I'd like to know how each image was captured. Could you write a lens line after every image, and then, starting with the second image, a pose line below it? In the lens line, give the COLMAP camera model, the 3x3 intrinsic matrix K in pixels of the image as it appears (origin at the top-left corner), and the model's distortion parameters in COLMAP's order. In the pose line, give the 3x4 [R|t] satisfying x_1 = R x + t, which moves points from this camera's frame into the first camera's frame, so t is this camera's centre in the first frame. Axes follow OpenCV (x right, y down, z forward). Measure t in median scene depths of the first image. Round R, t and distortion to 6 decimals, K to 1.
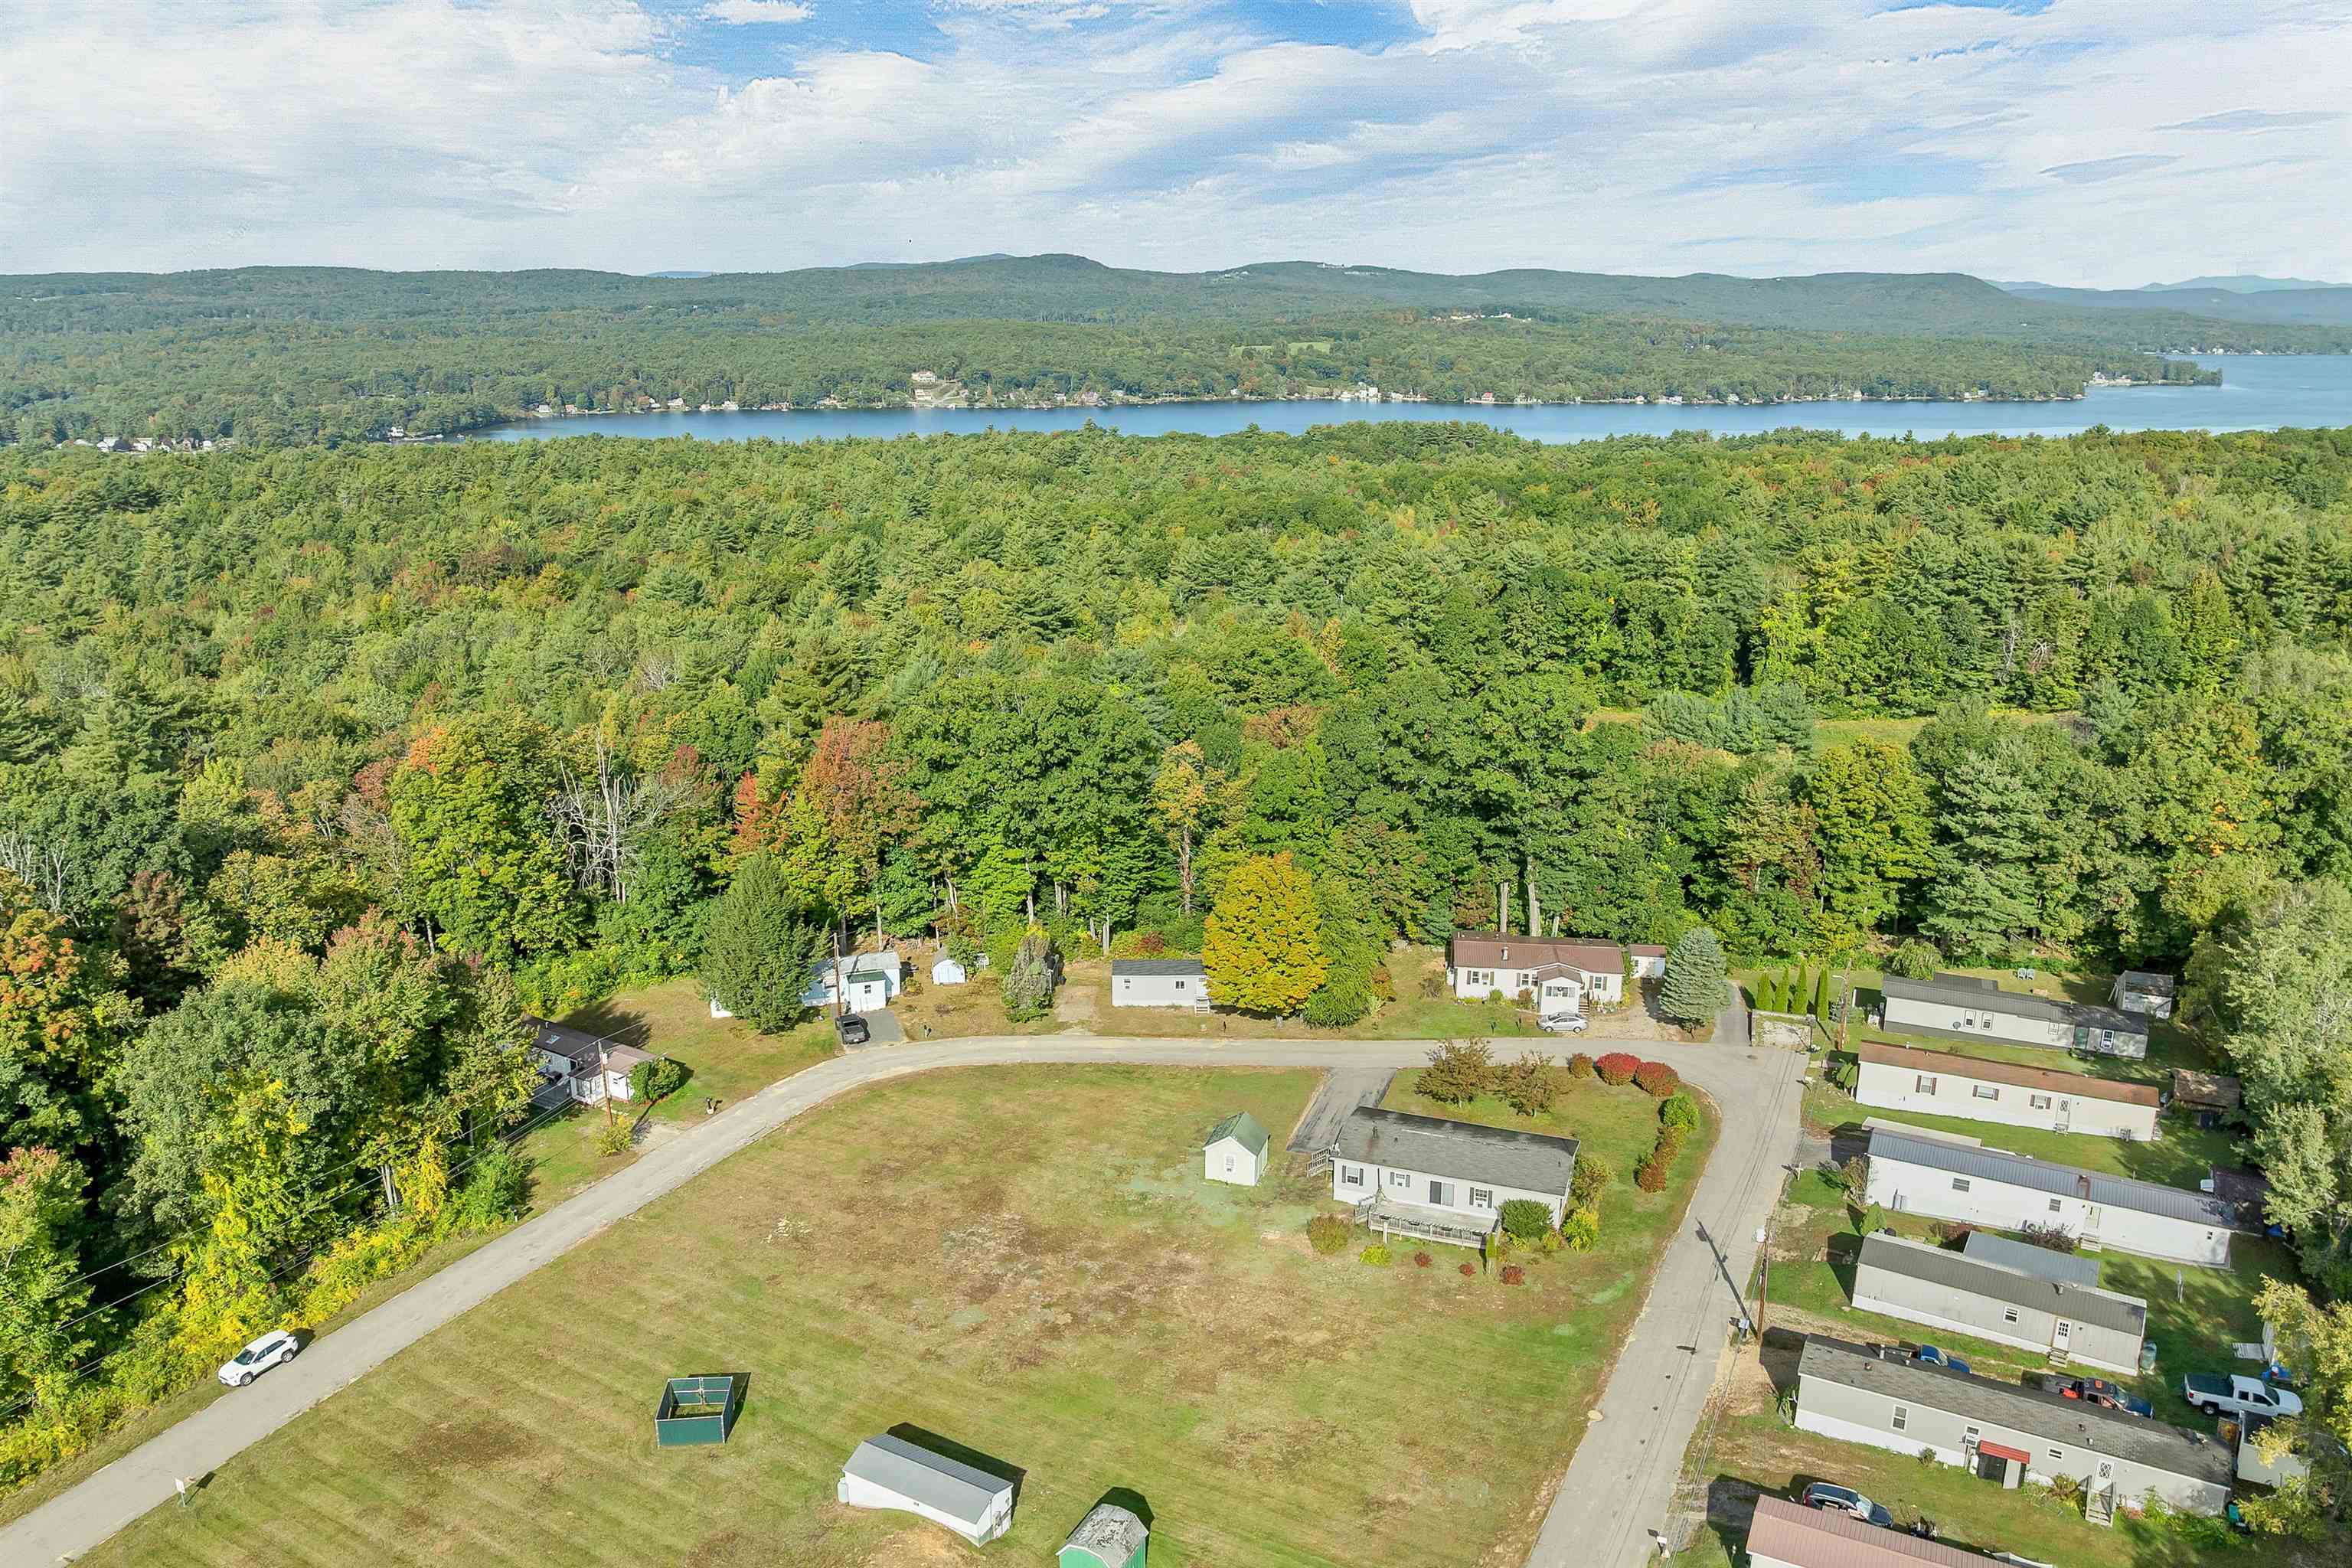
lens RADIAL K [[1683.6, 0, 1197.5], [0, 1683.6, 777.1], [0, 0, 1]] dist [-0.042018, -0.009318]
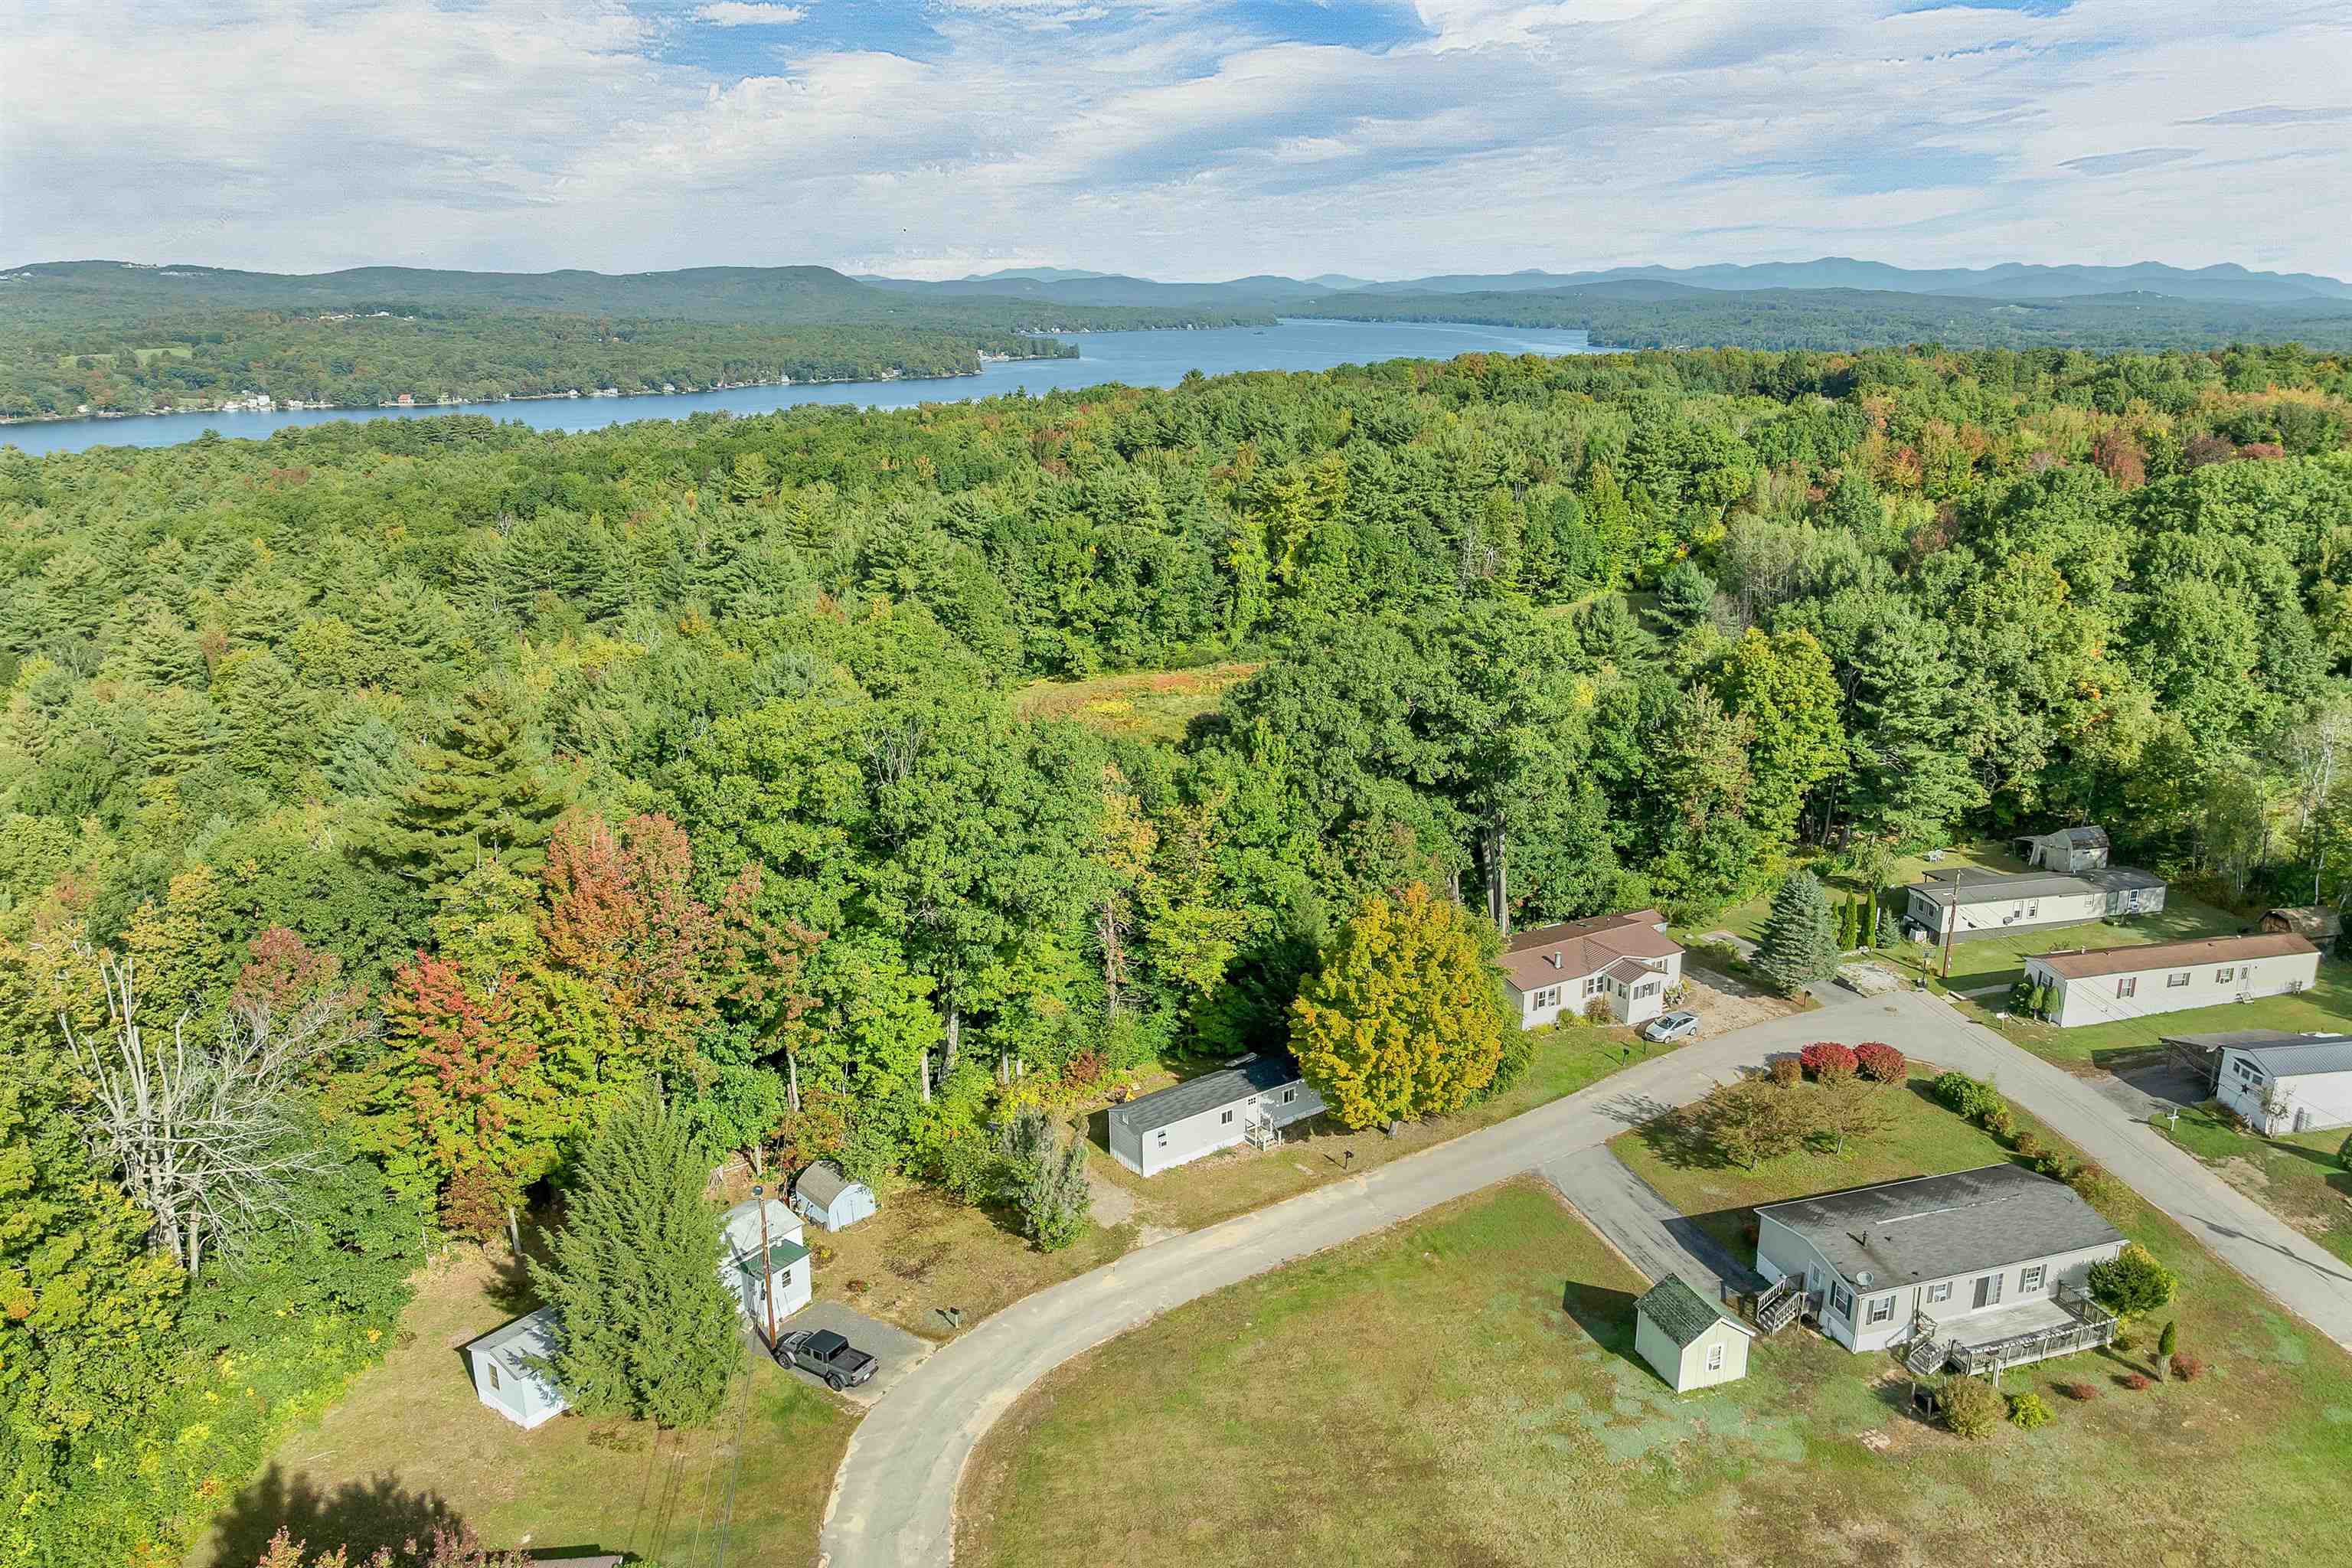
lens RADIAL K [[1674.5, 0, 1176.0], [0, 1674.5, 784.0], [0, 0, 1]] dist [-0.037241, 0.001503]
pose [[0.810830, -0.168727, 0.560434, -0.367135], [0.165368, 0.984574, 0.057168, -0.046789], [-0.561434, 0.046324, 0.826224, 0.445048]]
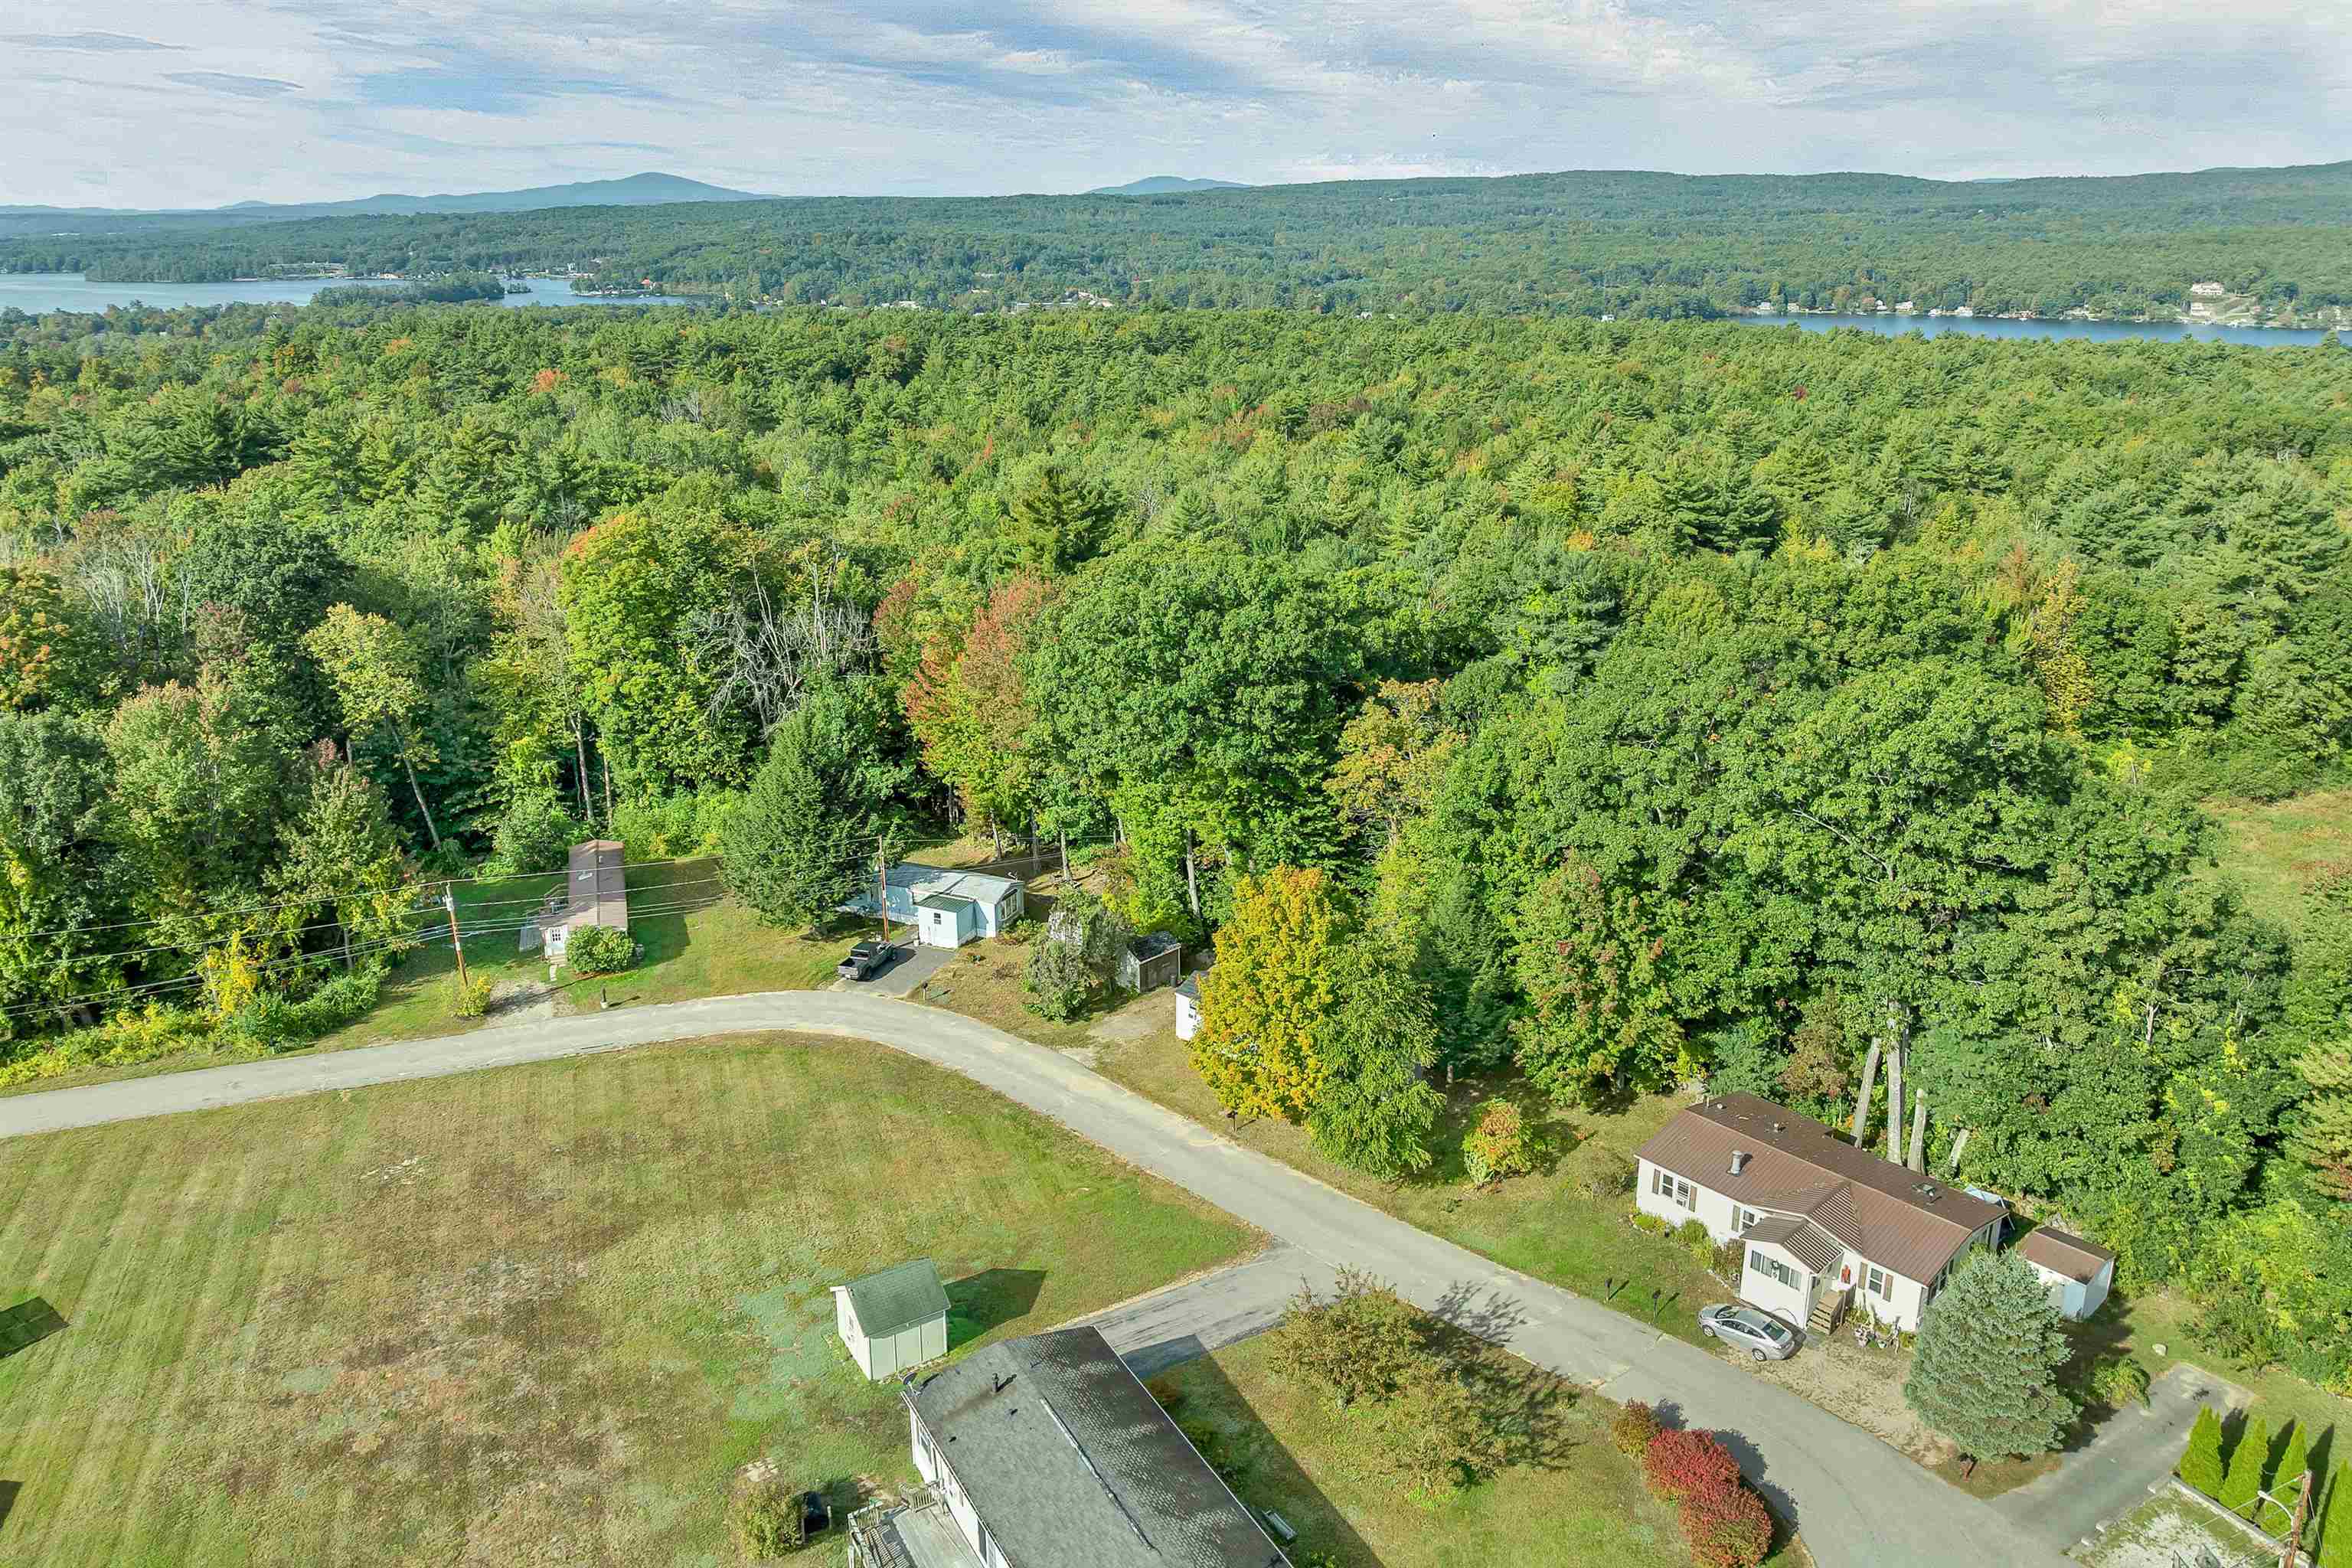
lens RADIAL K [[1706.6, 0, 1200.7], [0, 1706.6, 684.7], [0, 0, 1]] dist [-0.040027, -0.005115]
pose [[0.752626, 0.169479, -0.636264, 0.359487], [-0.171860, 0.983374, 0.058647, -0.043376], [0.635625, 0.065209, 0.769239, 0.460429]]
